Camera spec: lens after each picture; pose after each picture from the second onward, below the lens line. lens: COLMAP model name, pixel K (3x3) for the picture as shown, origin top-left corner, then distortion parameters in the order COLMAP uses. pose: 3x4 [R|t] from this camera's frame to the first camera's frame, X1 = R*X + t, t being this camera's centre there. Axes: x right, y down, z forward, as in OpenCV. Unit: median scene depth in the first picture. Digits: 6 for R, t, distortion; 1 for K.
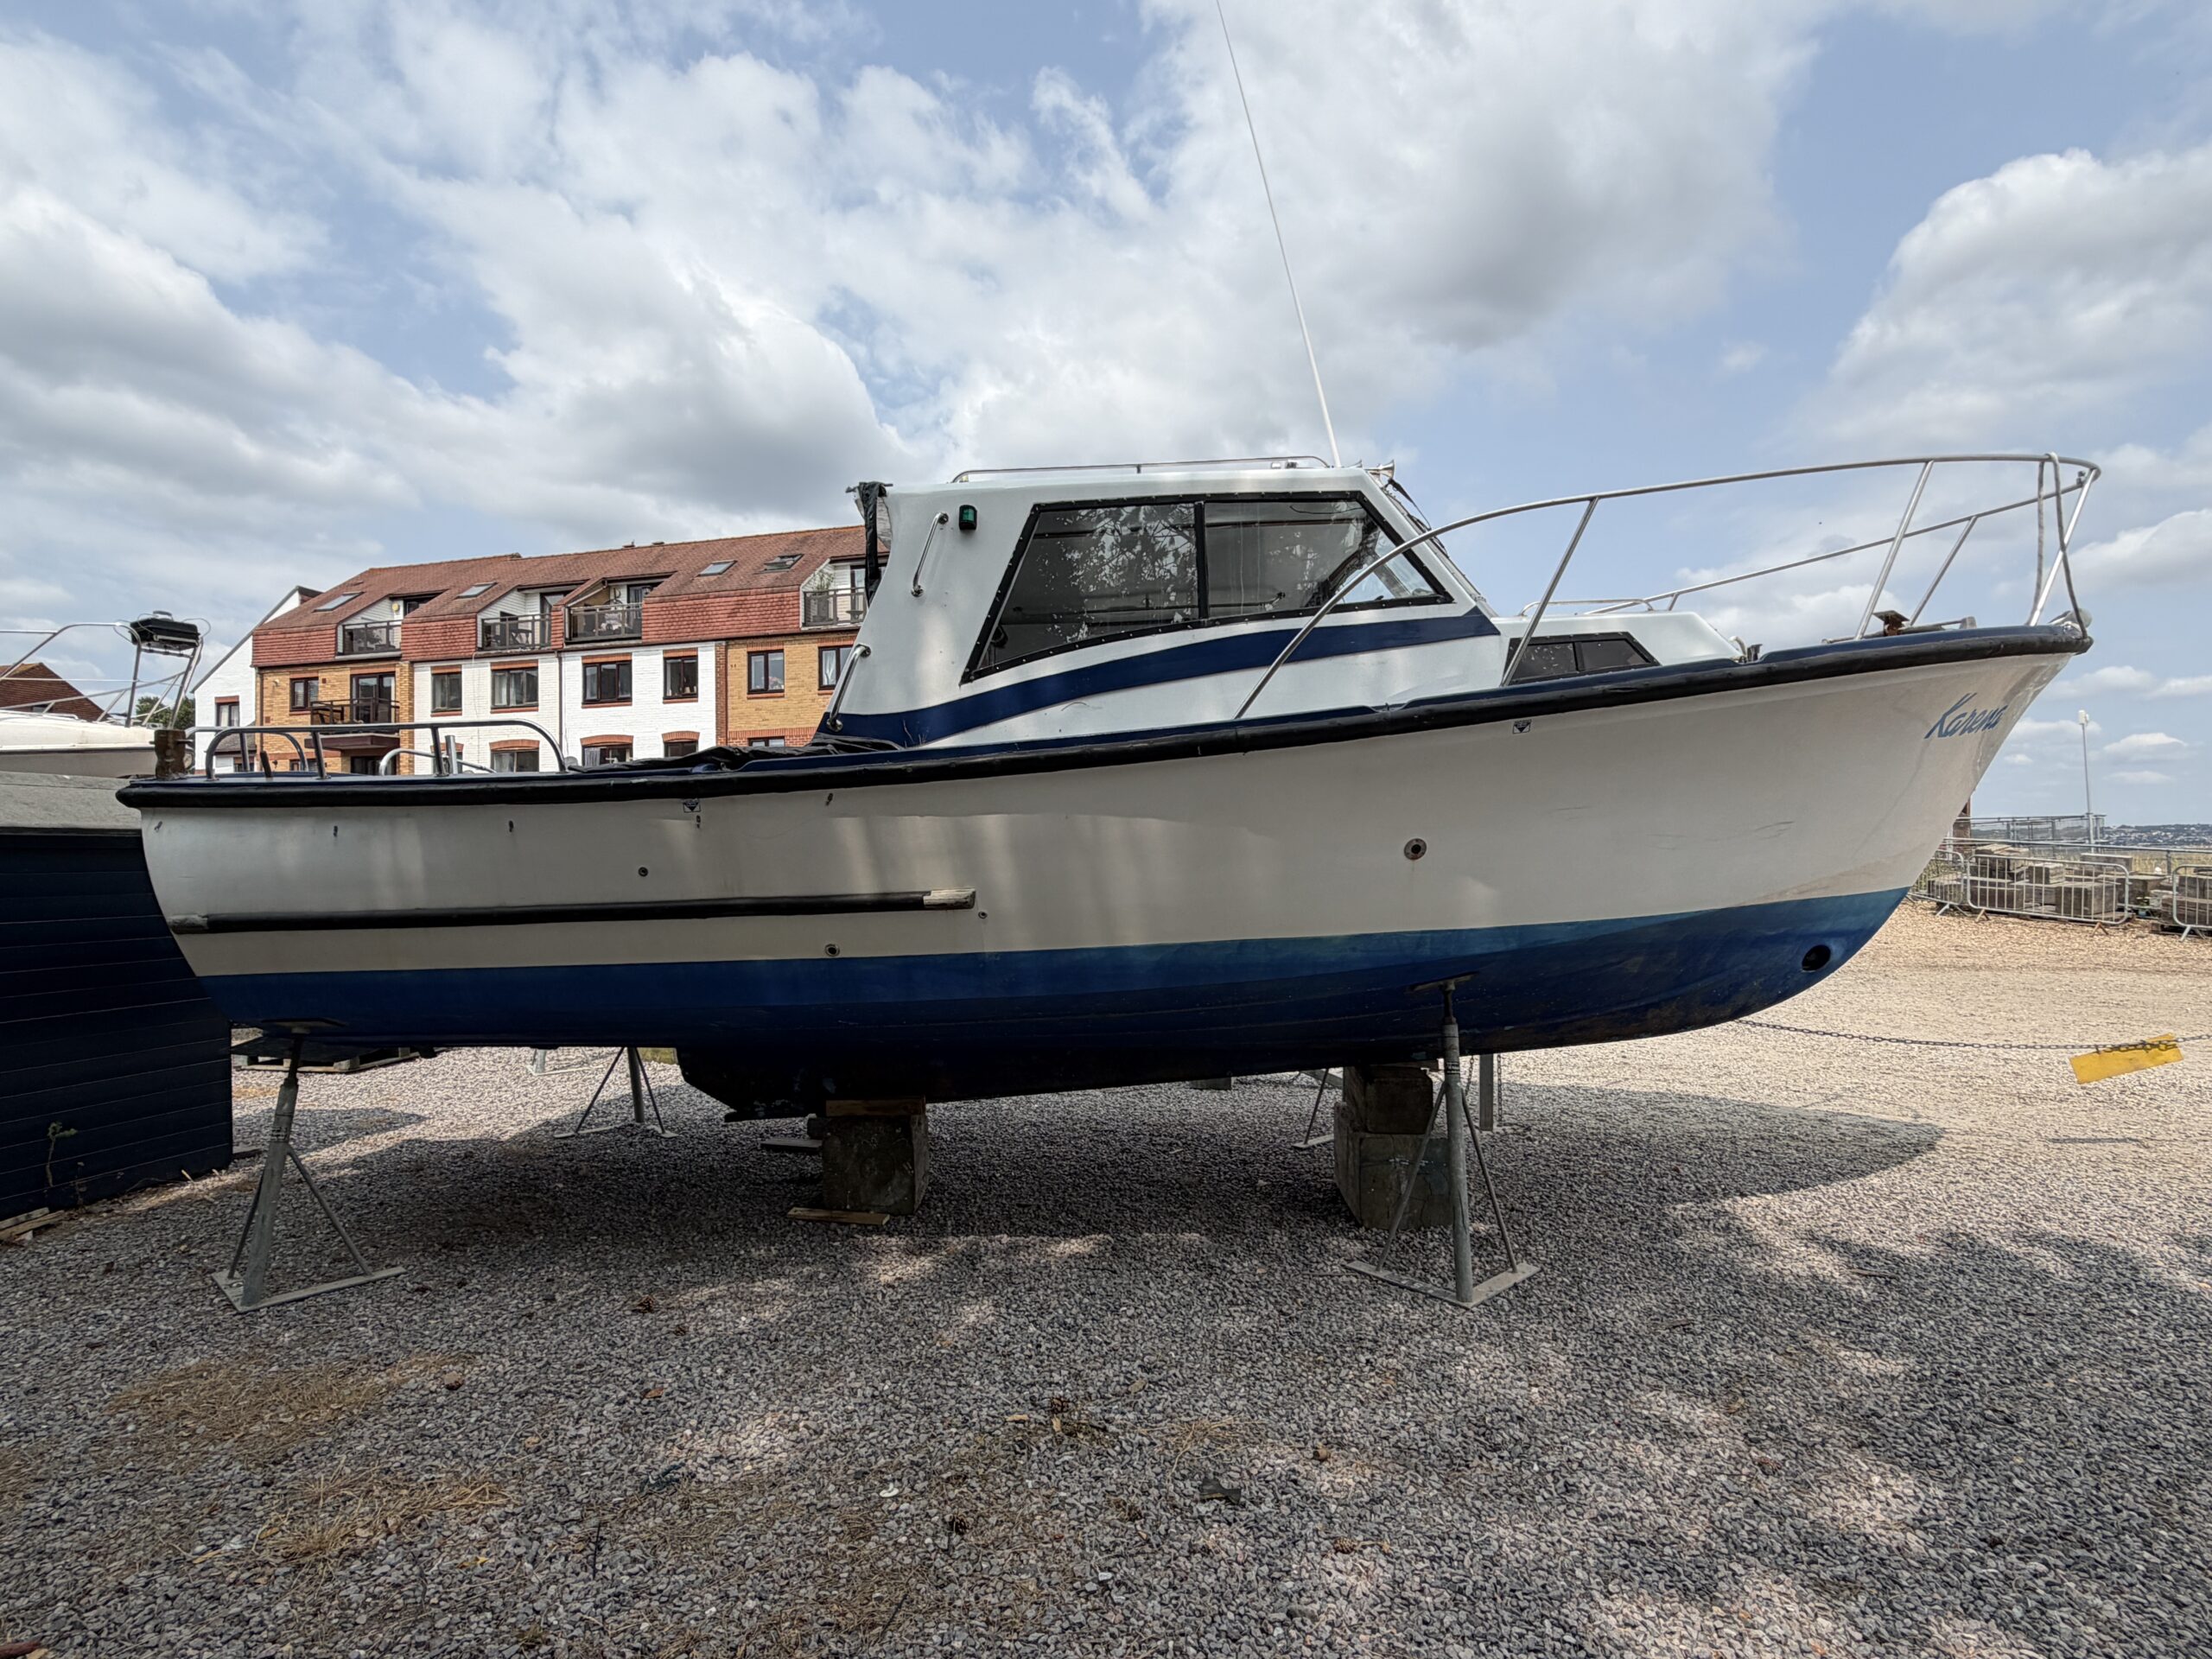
lens RADIAL K [[1155.2, 0, 1106.0], [0, 1155.2, 829.5], [0, 0, 1]] dist [0.036520, 0.000231]
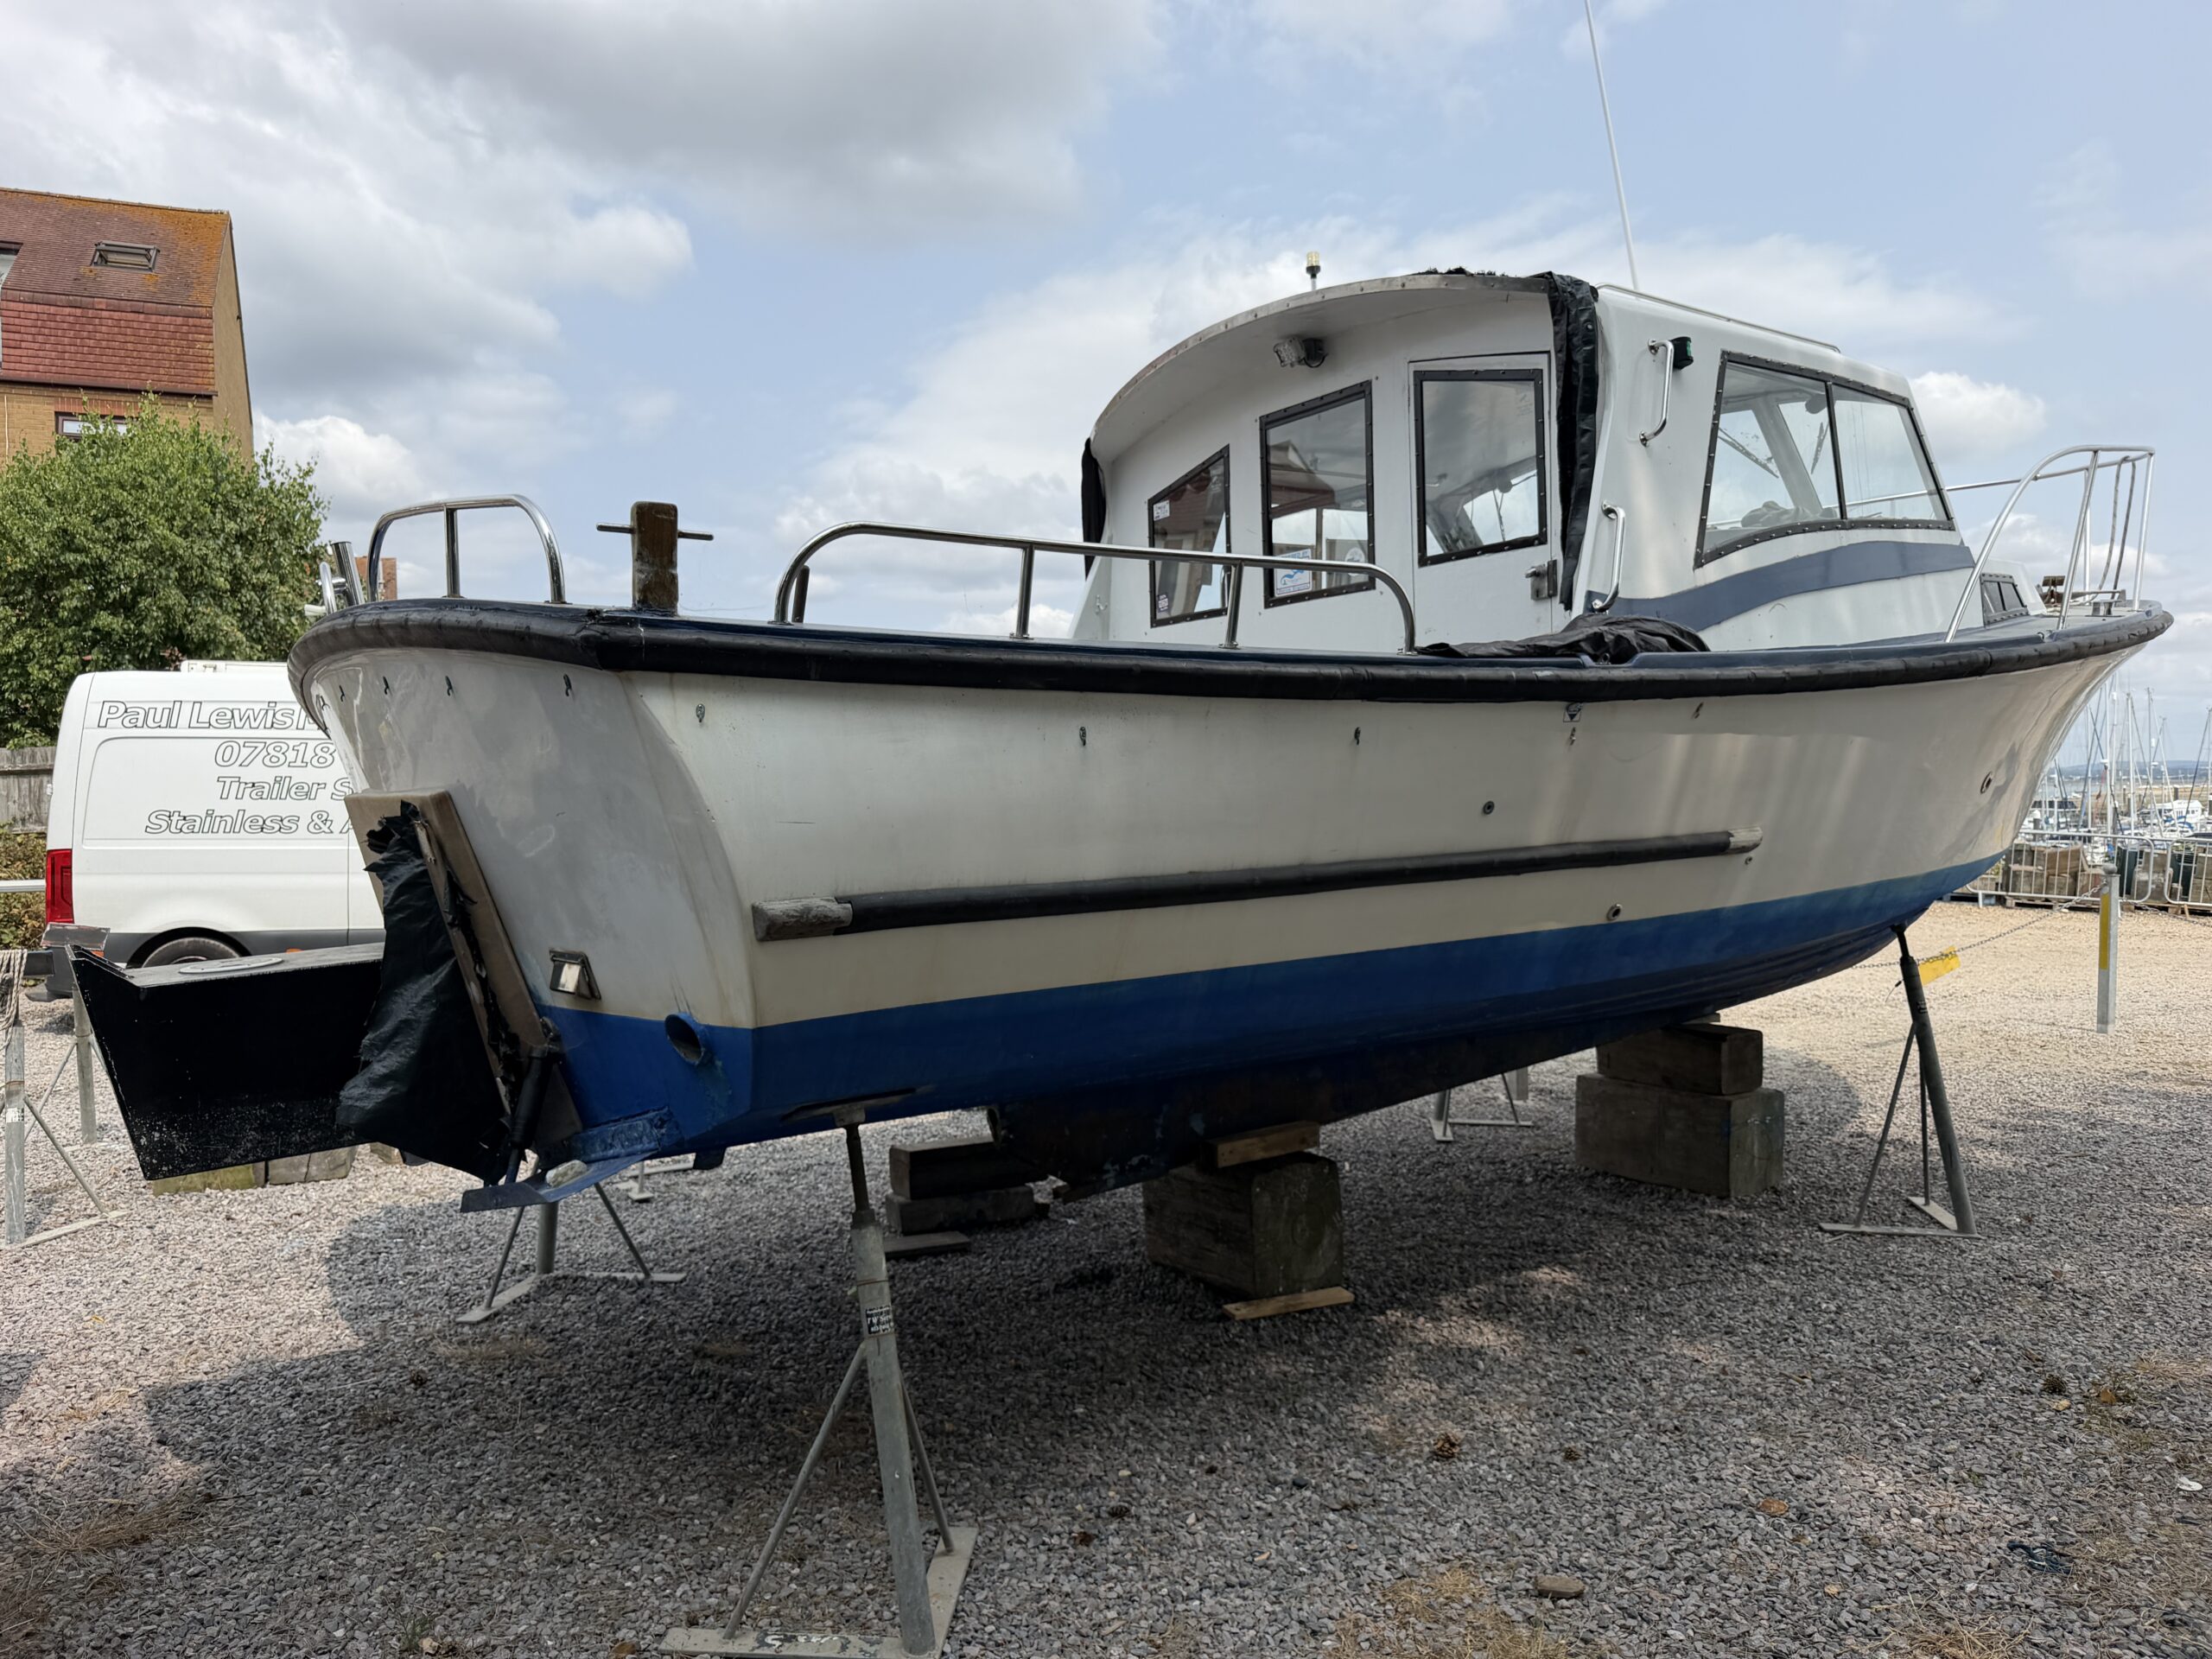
lens RADIAL K [[1562.9, 0, 1106.0], [0, 1562.9, 829.5], [0, 0, 1]] dist [0.076255, -0.113106]
pose [[0.775014, -0.009923, 0.631866, -1.071057], [-0.013684, 0.999379, 0.032478, 0.020819], [-0.631795, -0.033818, 0.774397, 0.399725]]
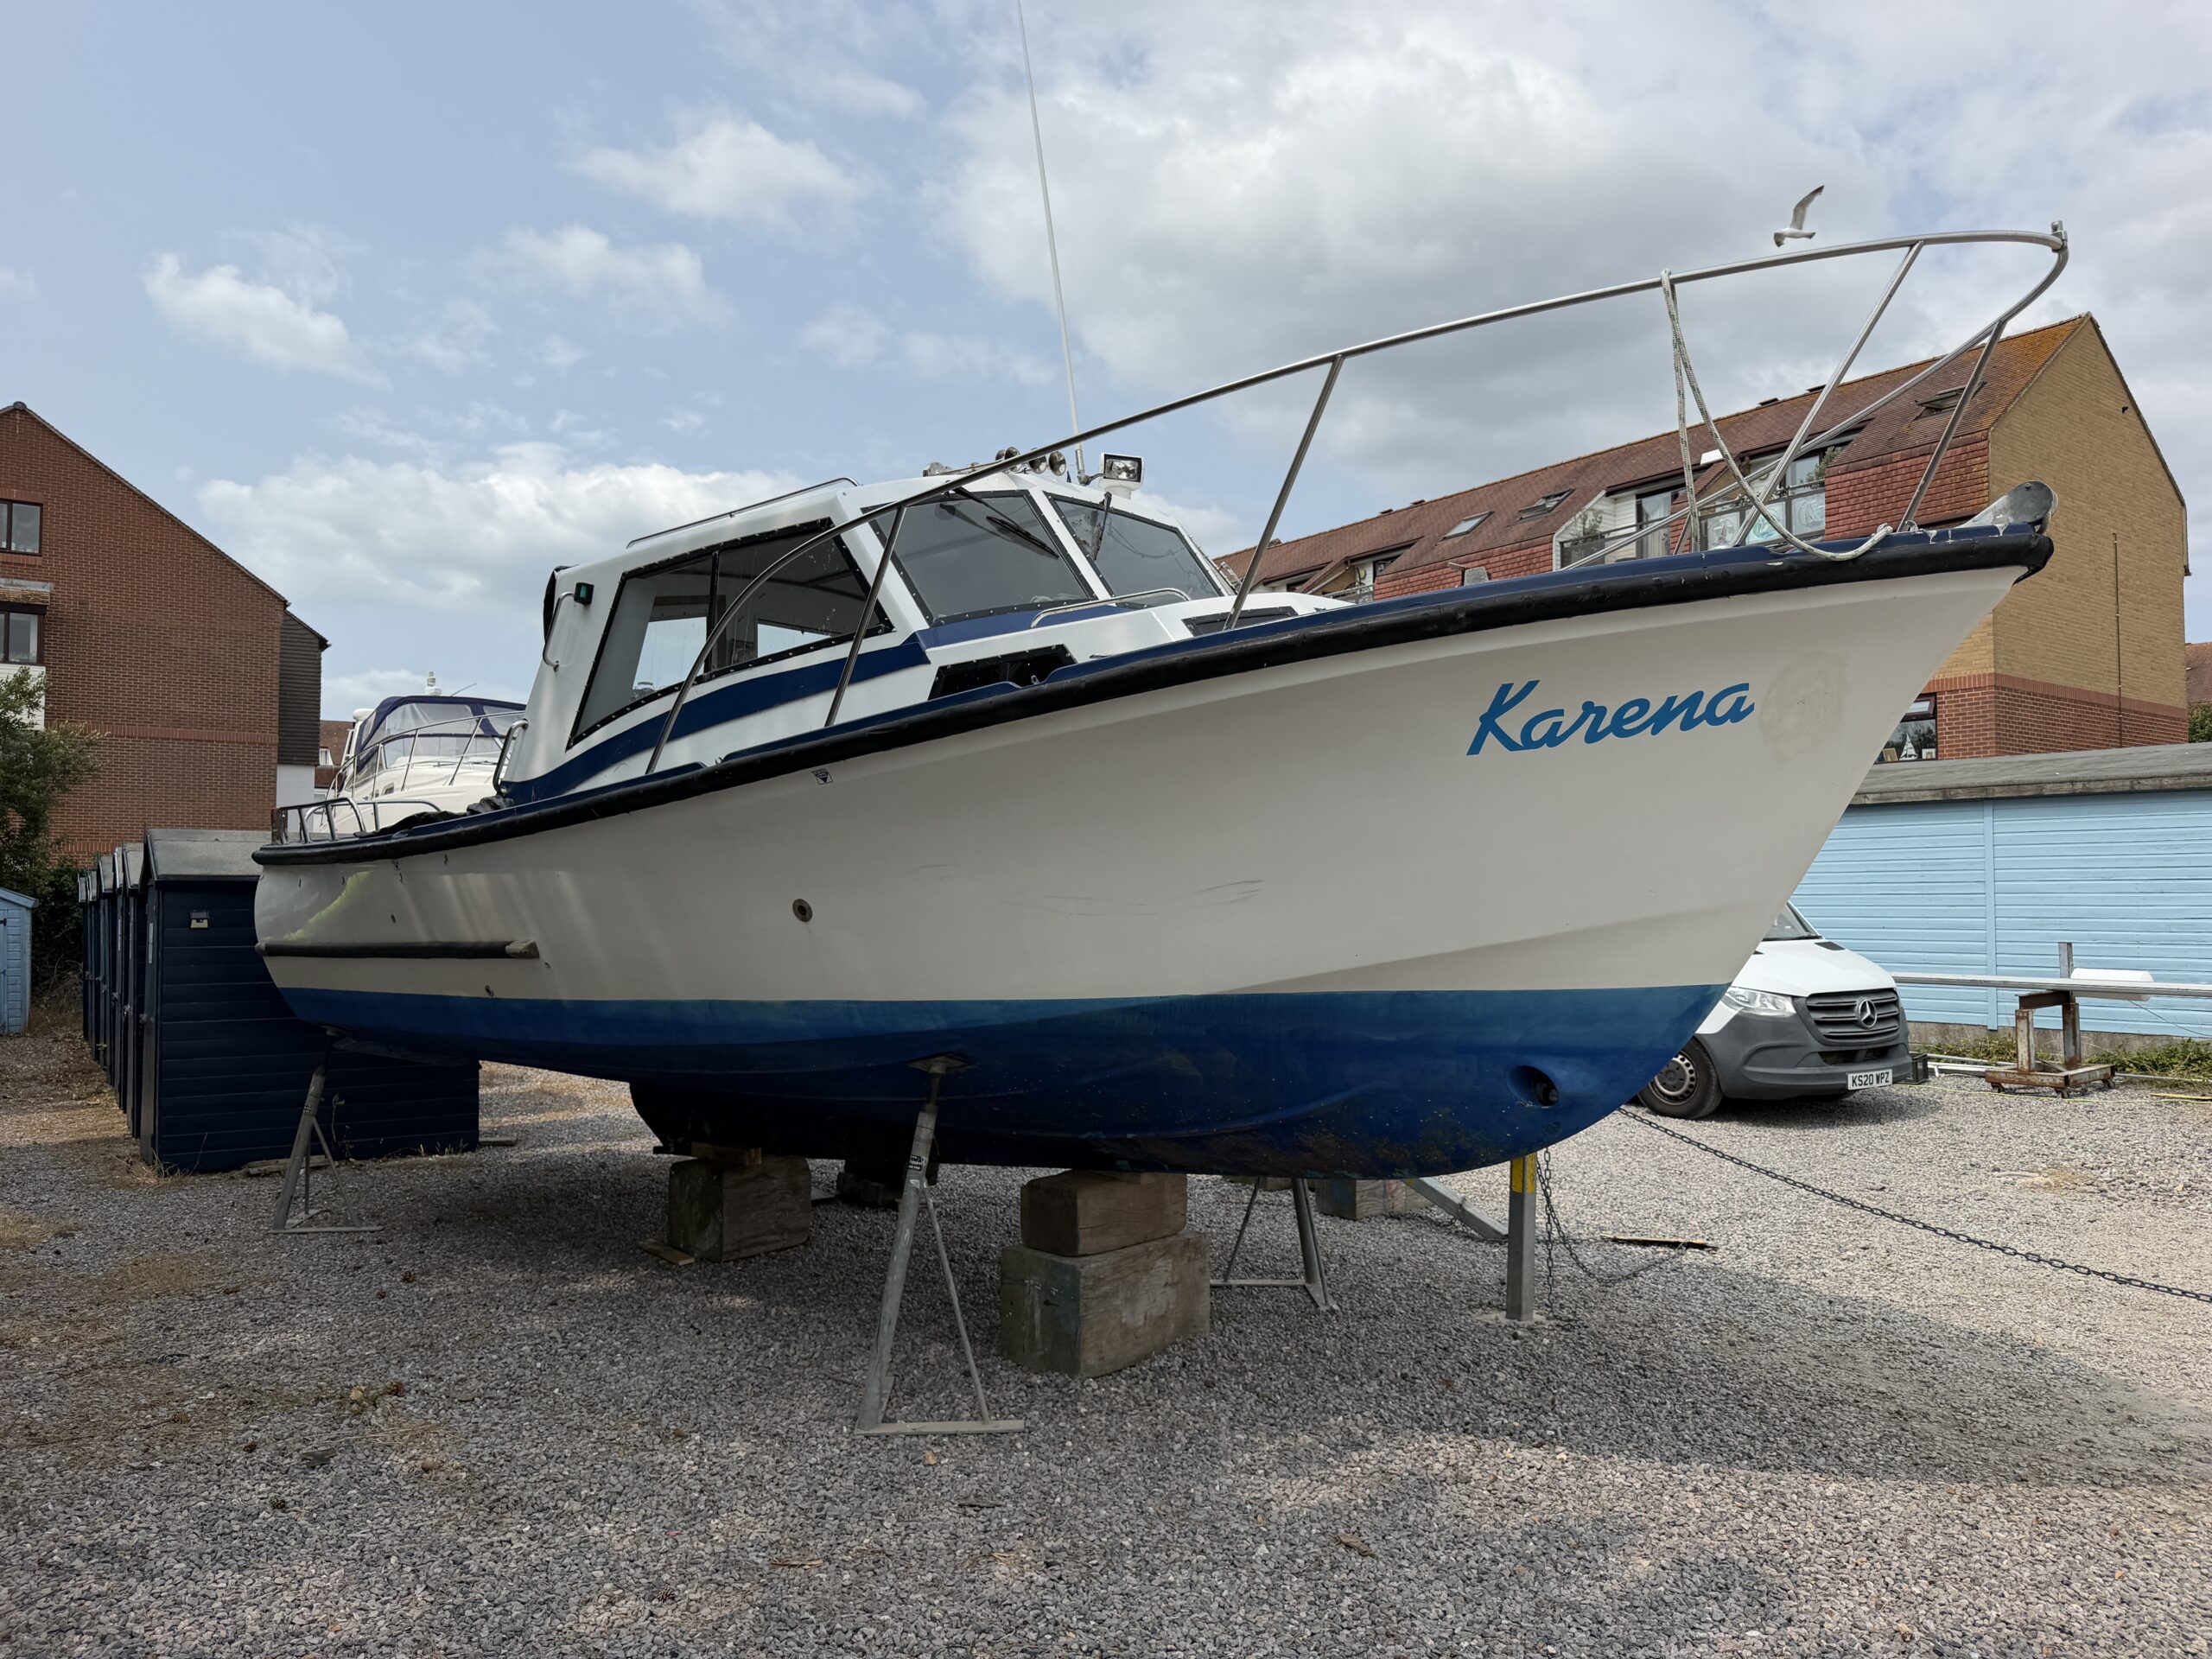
lens RADIAL K [[1635.4, 0, 1106.5], [0, 1635.4, 838.6], [0, 0, 1]] dist [0.100625, -0.136280]
pose [[0.760004, -0.011868, -0.649810, 1.202941], [0.002378, 0.999877, -0.015479, -0.017057], [0.649914, 0.010219, 0.759939, 0.152140]]
